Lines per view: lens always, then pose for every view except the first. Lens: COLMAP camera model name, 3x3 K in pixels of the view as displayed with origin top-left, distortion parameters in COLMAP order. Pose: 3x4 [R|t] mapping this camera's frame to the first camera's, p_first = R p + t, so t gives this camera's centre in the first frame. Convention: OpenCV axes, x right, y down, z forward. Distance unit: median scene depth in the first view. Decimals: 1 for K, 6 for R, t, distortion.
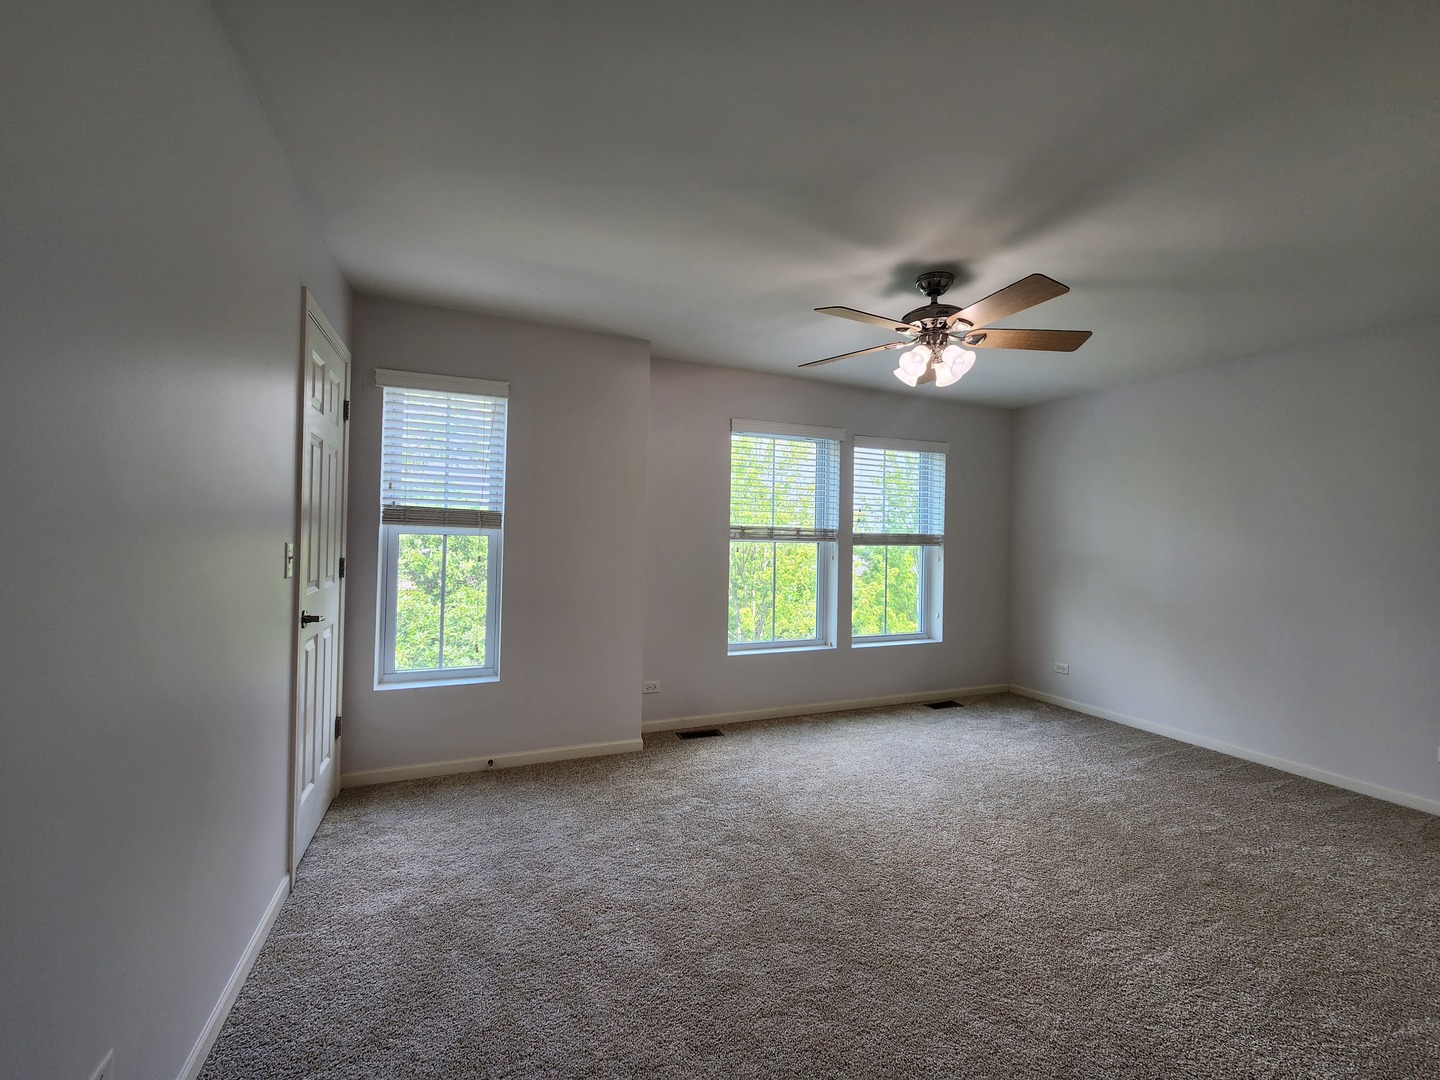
lens RADIAL K [[589.1, 0, 720.8], [0, 589.1, 533.4], [0, 0, 1]] dist [0.000787, -0.003261]
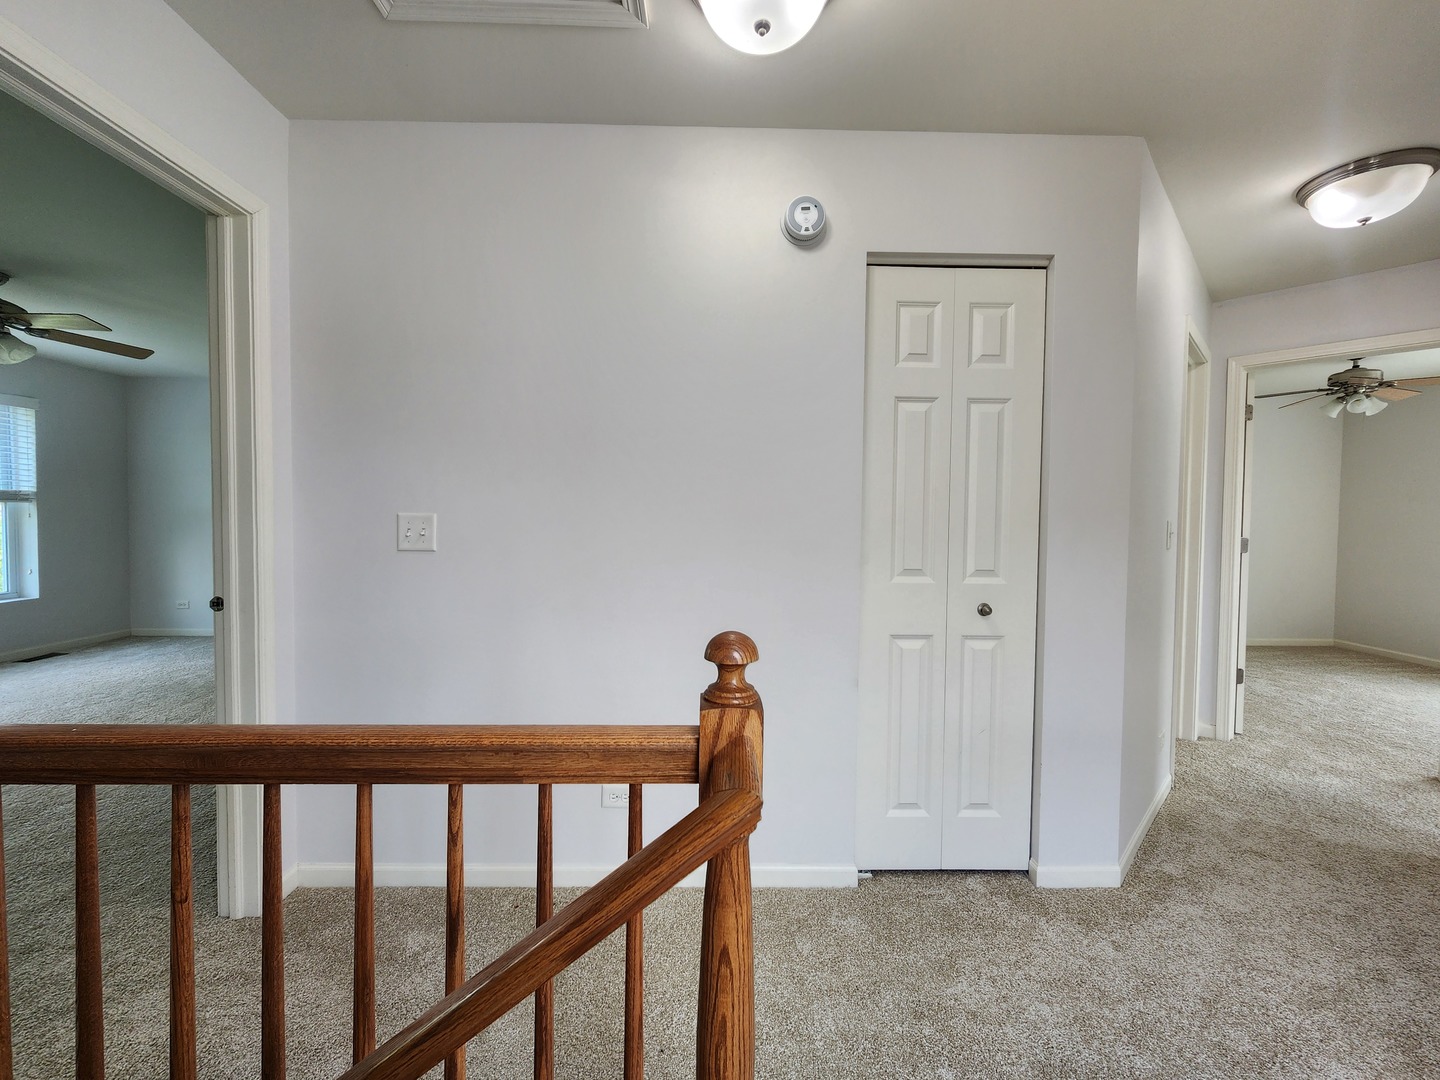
lens RADIAL K [[589.1, 0, 720.8], [0, 589.1, 533.4], [0, 0, 1]] dist [0.000787, -0.003261]
pose [[0.378441, -0.047025, 0.924430, -0.102817], [-0.007255, 0.998527, 0.053764, 0.011676], [-0.925597, -0.027053, 0.377543, -0.448871]]
